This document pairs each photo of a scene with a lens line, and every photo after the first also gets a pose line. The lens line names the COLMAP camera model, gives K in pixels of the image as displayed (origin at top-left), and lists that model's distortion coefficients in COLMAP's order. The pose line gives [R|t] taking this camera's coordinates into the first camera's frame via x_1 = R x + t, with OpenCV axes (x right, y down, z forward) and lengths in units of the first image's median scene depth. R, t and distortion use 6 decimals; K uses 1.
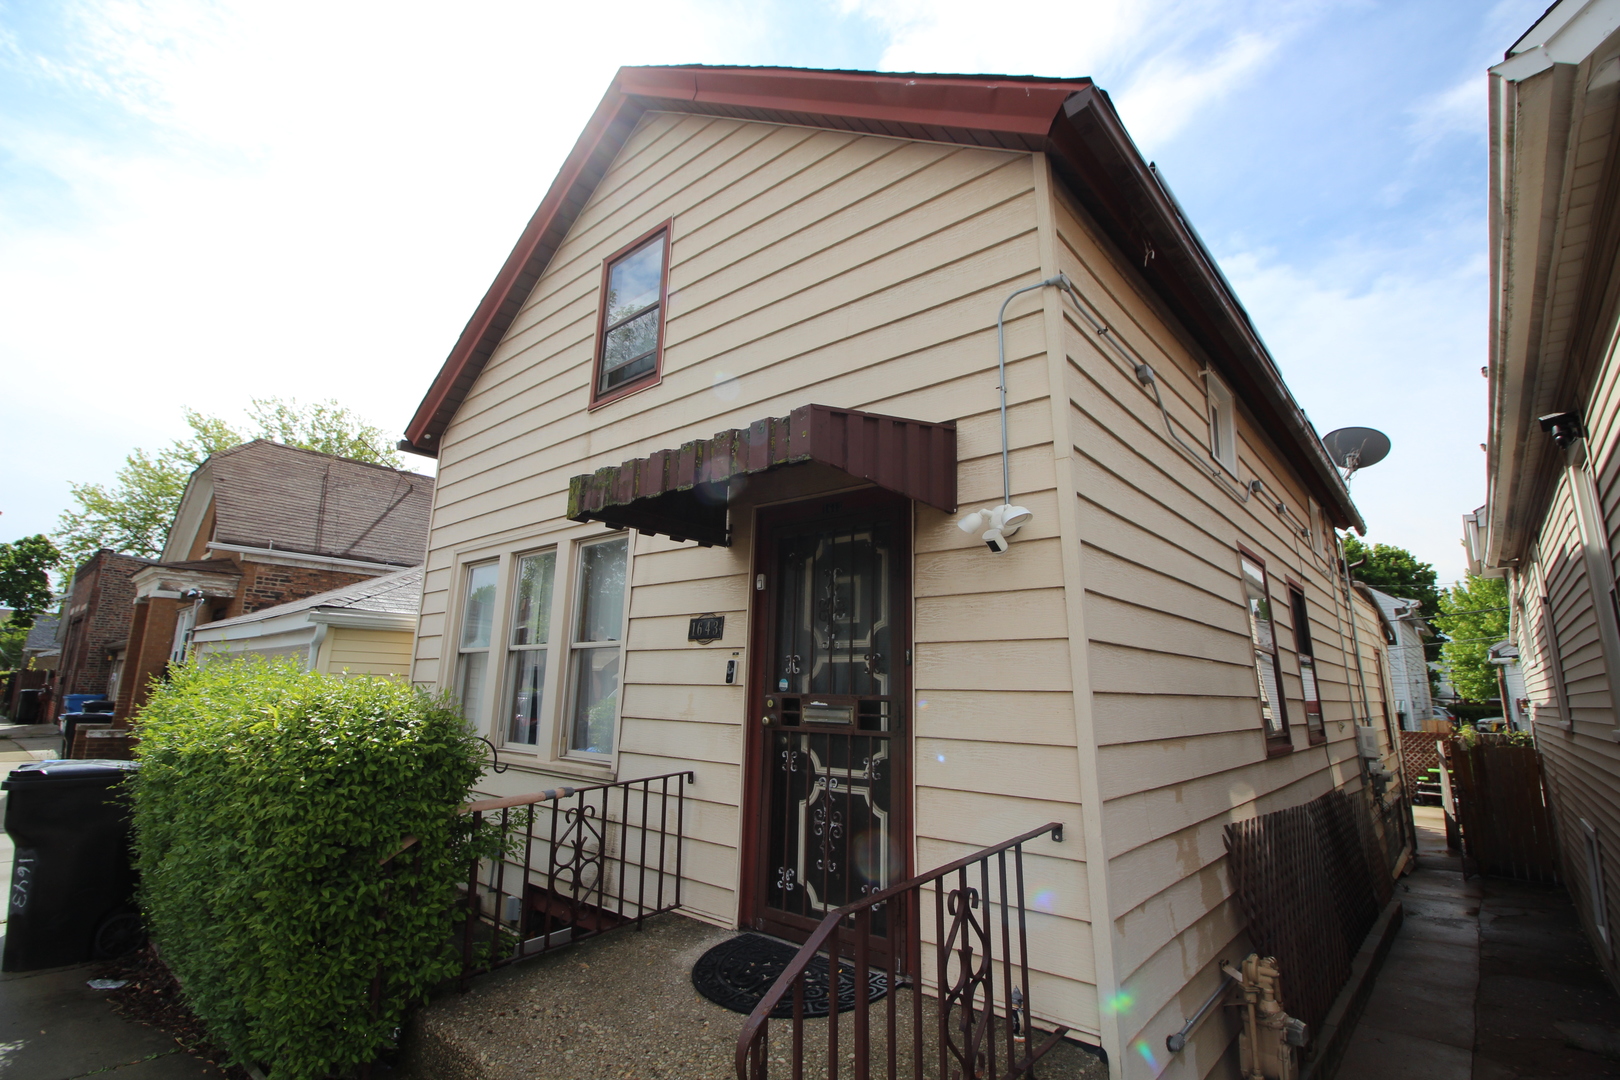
lens RADIAL K [[746.0, 0, 815.2], [0, 746.0, 533.4], [0, 0, 1]] dist [-0.017974, -0.000220]
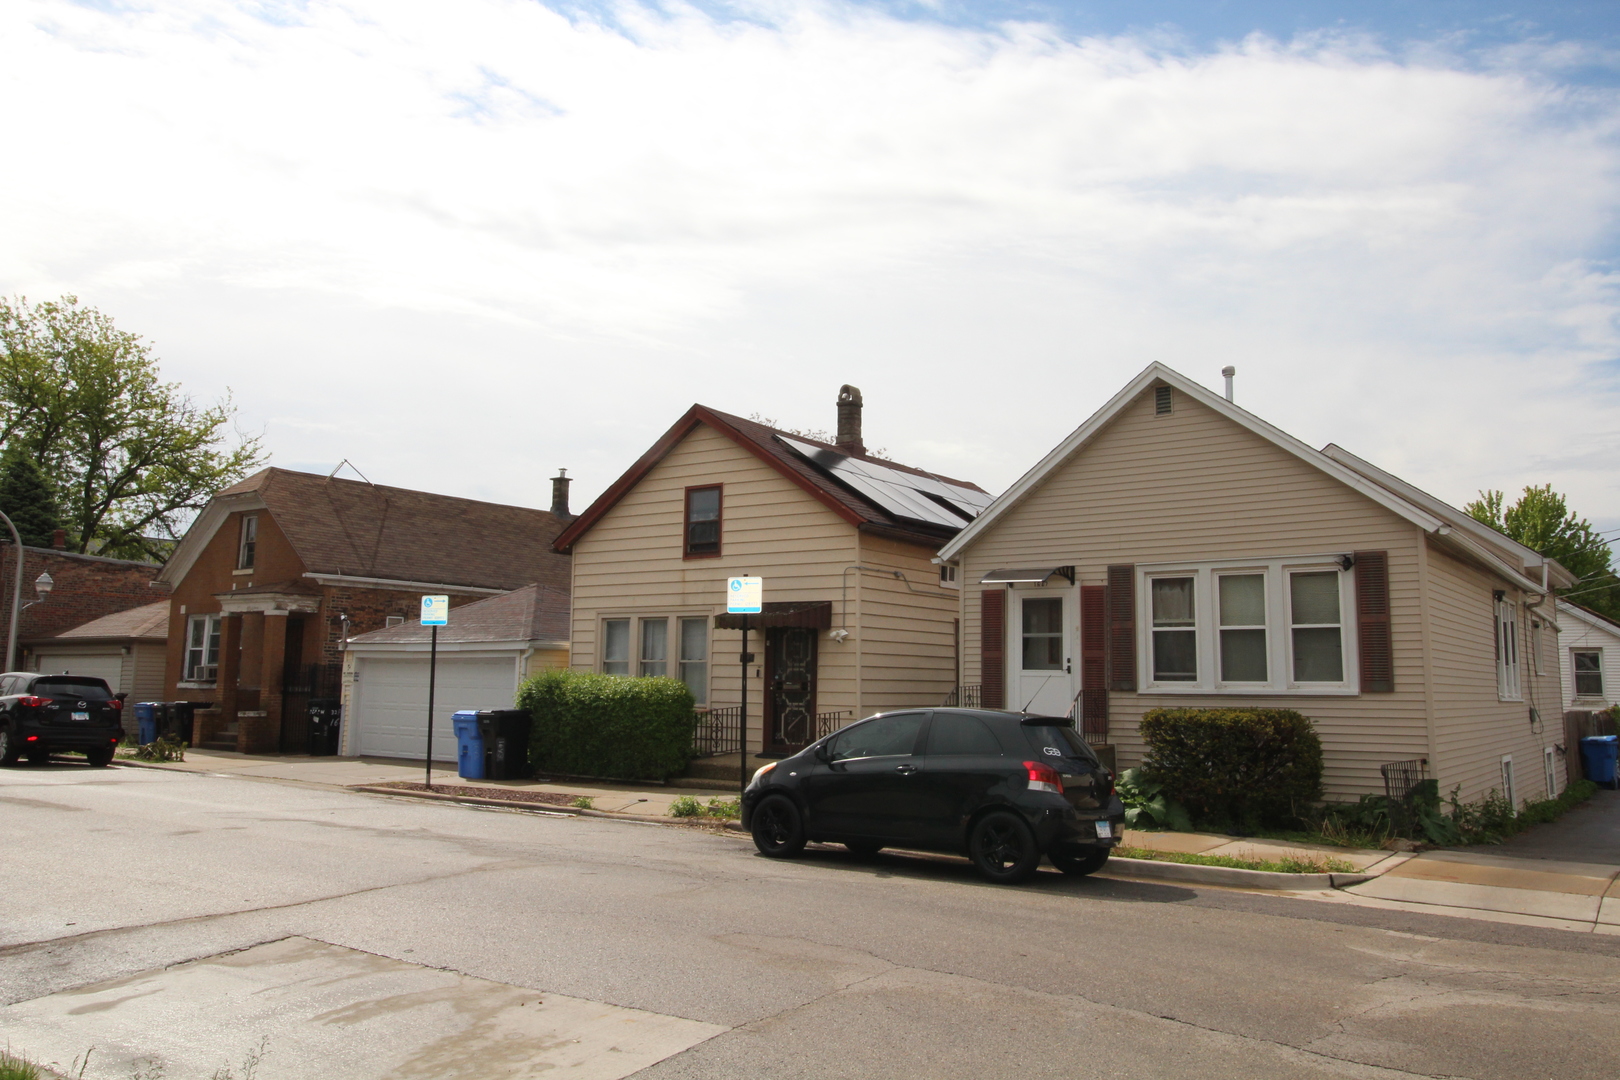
lens RADIAL K [[1272.7, 0, 805.9], [0, 1272.7, 542.2], [0, 0, 1]] dist [0.013213, 0.023191]
pose [[0.995718, 0.003394, 0.092378, -0.412235], [-0.013052, 0.994476, 0.104152, -0.906754], [-0.091514, -0.104912, 0.990262, -4.183202]]
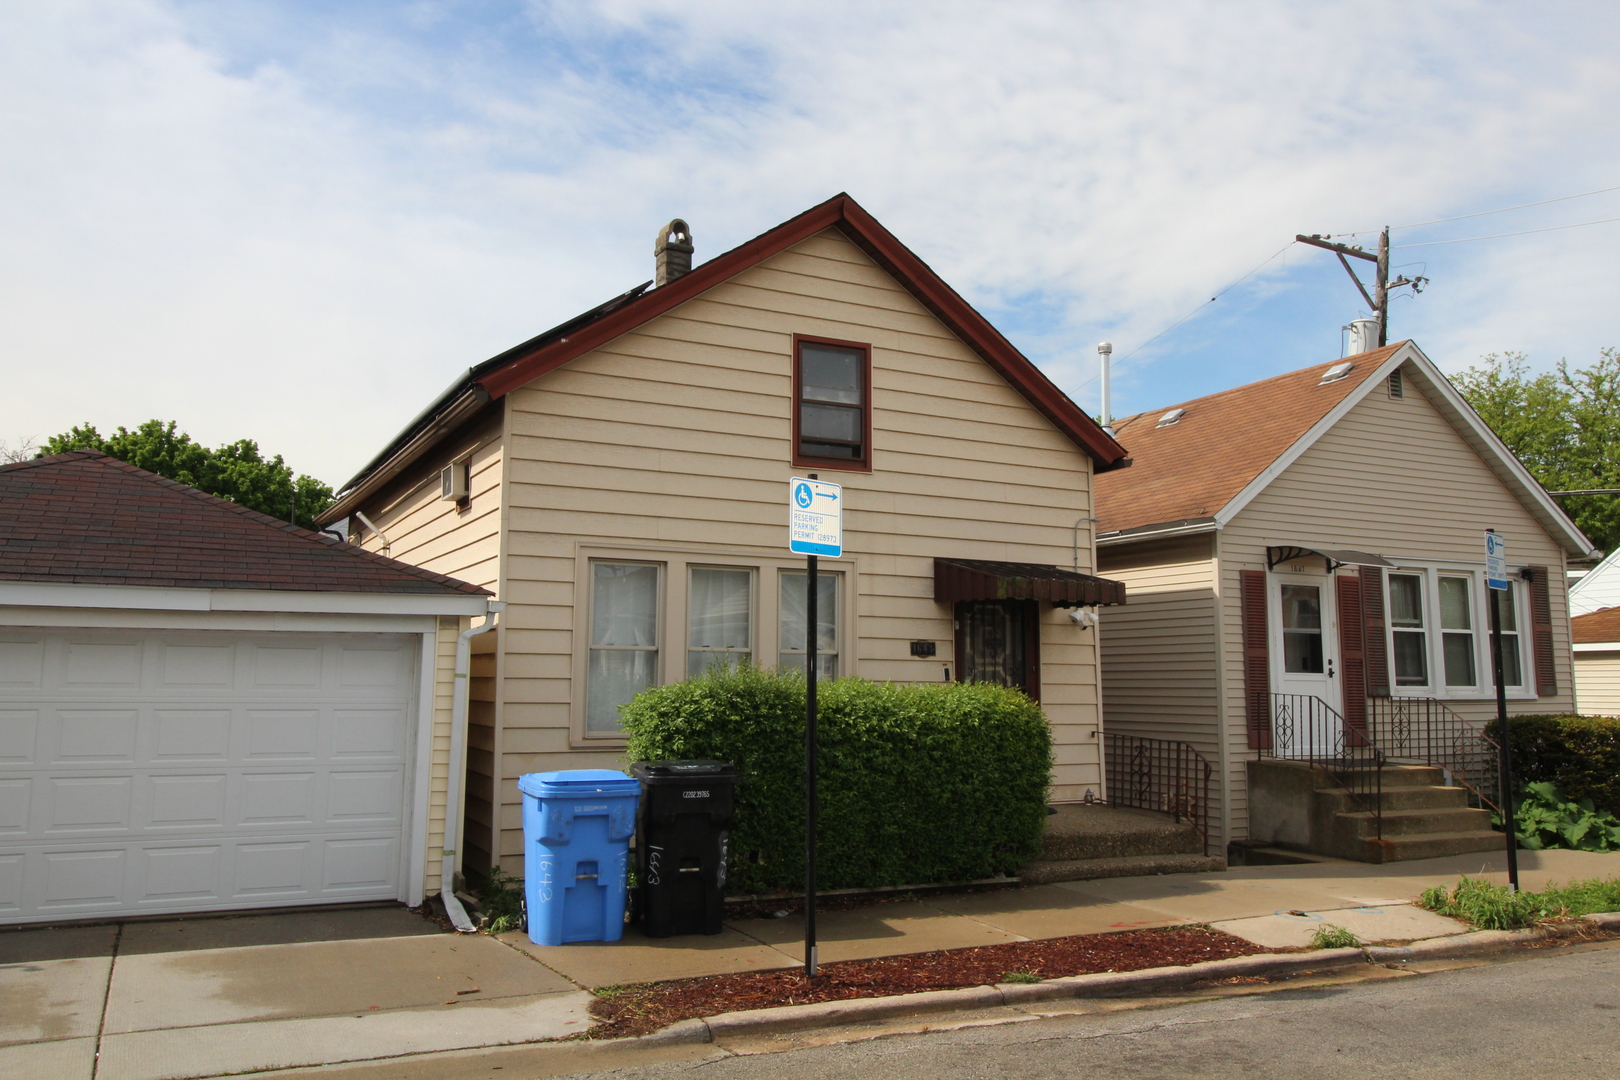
lens RADIAL K [[1272.7, 0, 811.9], [0, 1272.7, 531.8], [0, 0, 1]] dist [0.013213, 0.023191]
pose [[0.378189, 0.092885, 0.921057, -3.221687], [-0.198155, 0.980015, -0.017468, -0.034570], [-0.904272, -0.175906, 0.389036, 0.169147]]
